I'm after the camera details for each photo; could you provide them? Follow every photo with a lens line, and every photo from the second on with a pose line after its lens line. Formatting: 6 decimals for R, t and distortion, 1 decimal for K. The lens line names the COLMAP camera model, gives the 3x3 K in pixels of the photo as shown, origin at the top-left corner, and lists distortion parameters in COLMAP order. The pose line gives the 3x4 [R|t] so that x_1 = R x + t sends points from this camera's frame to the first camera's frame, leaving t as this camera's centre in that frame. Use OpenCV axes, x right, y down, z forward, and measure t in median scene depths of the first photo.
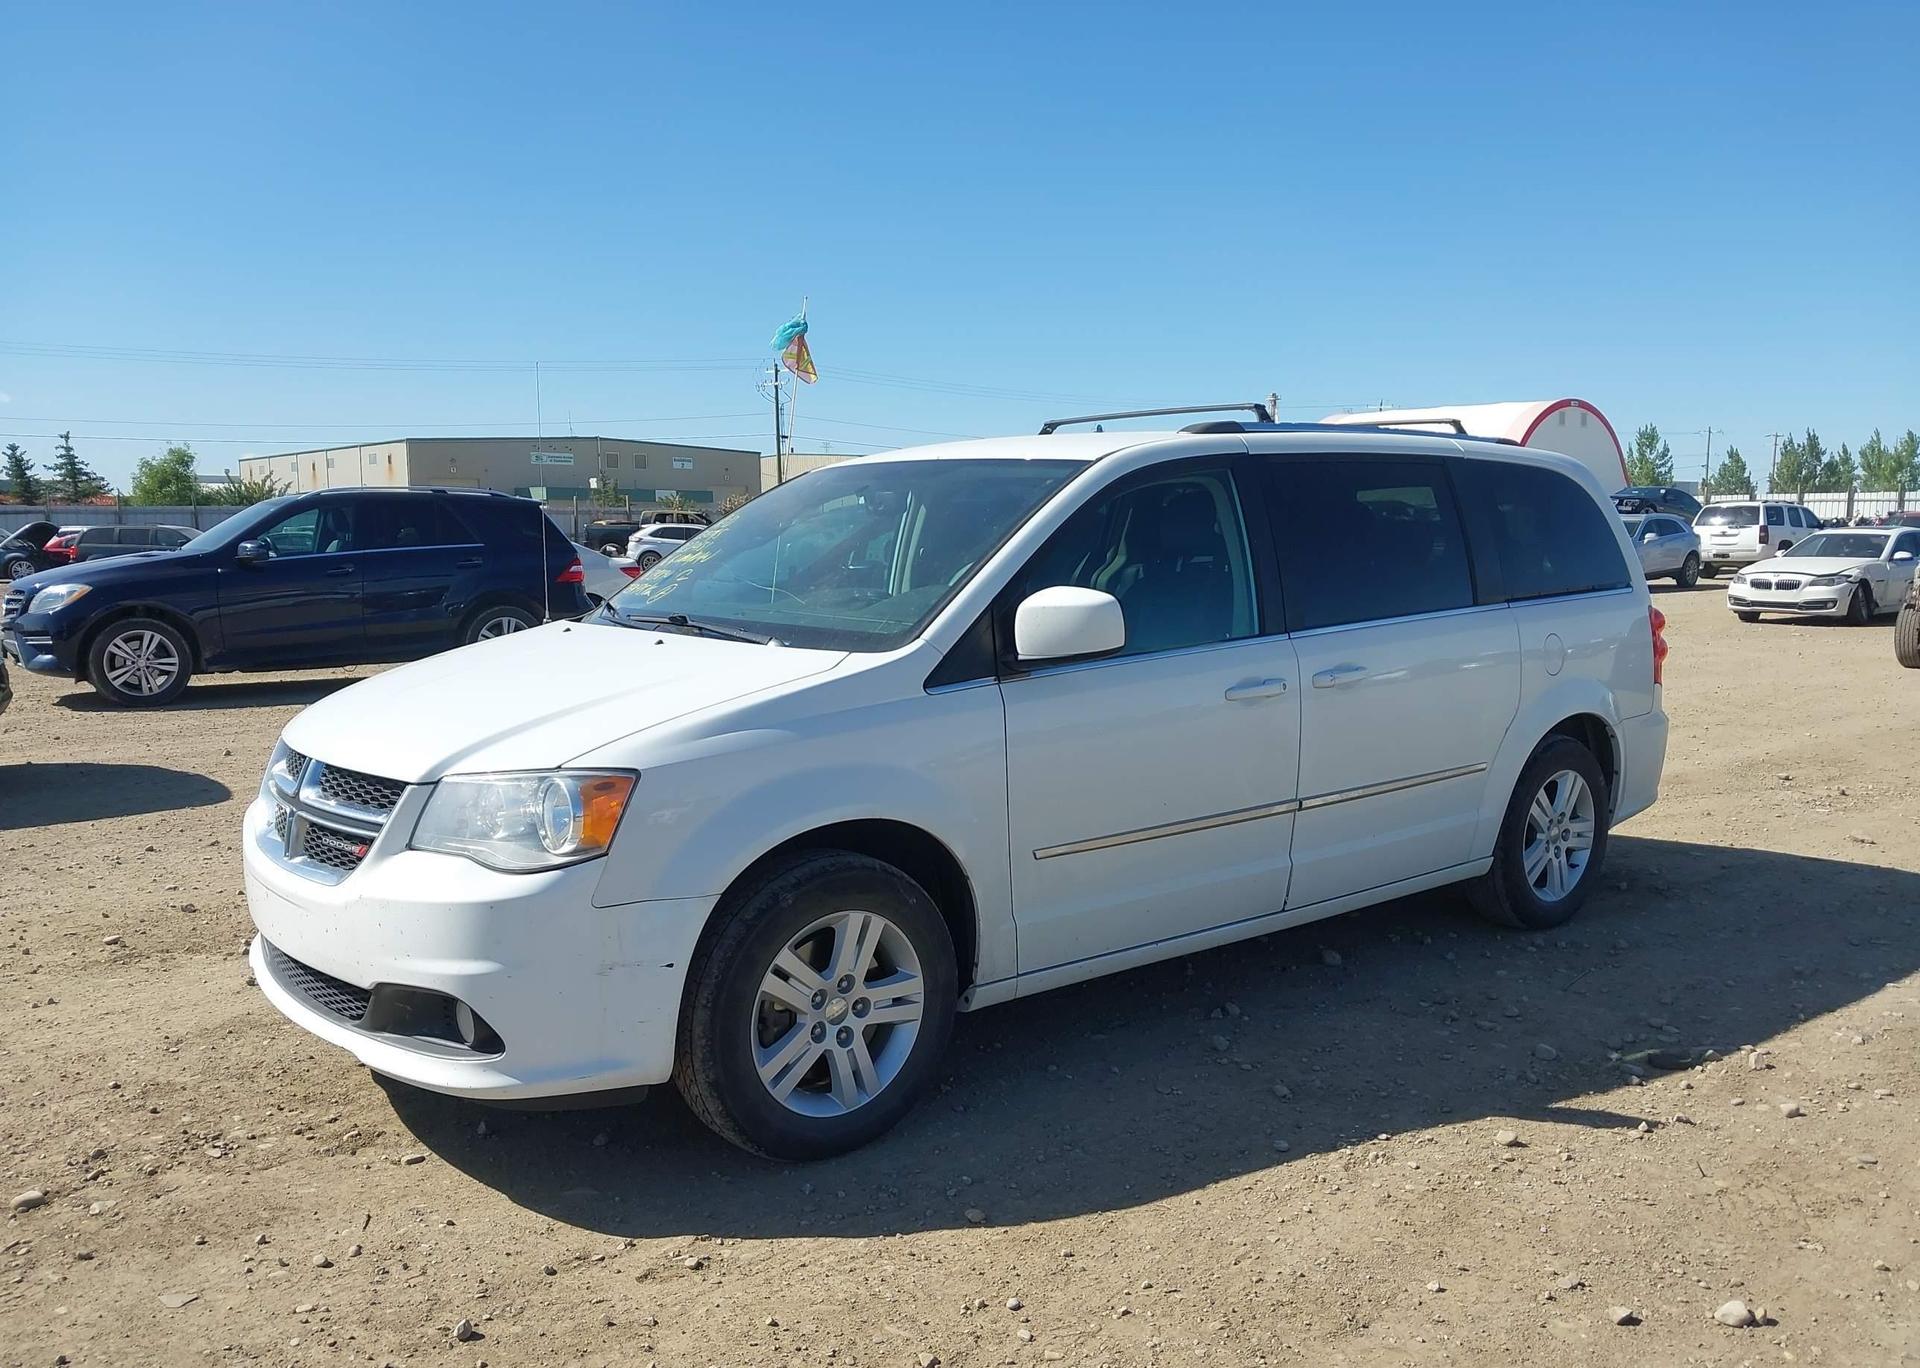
lens RADIAL K [[1529.9, 0, 966.8], [0, 1529.9, 670.0], [0, 0, 1]] dist [0.049055, -0.073350]
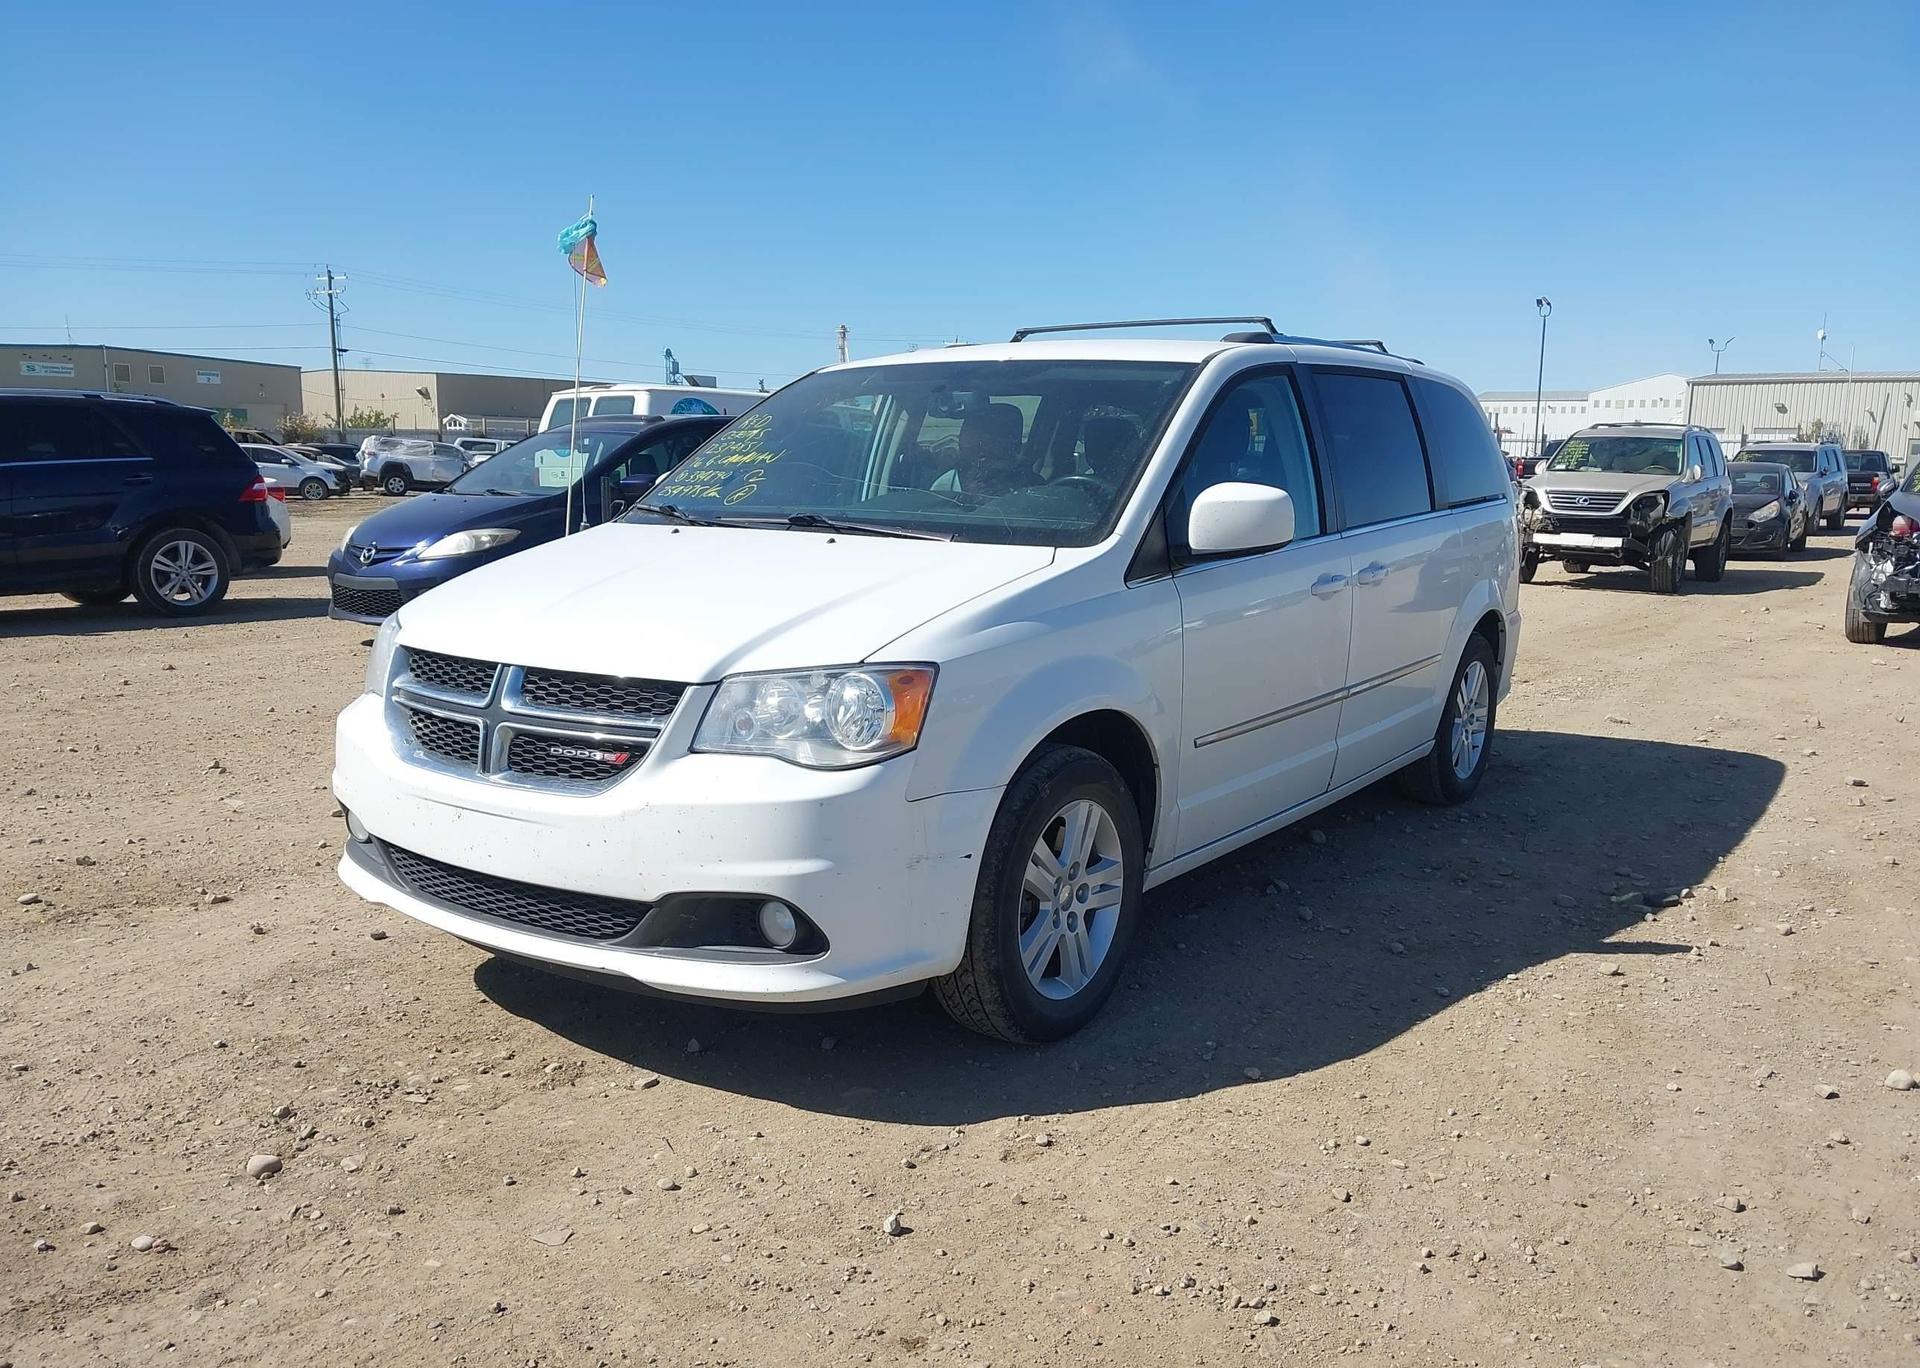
lens RADIAL K [[1529.9, 0, 971.0], [0, 1529.9, 694.5], [0, 0, 1]] dist [0.049055, -0.073350]
pose [[0.961092, -0.031493, 0.274427, -0.406603], [0.014930, 0.997950, 0.062237, 0.021605], [-0.275825, -0.055719, 0.959592, 0.042280]]
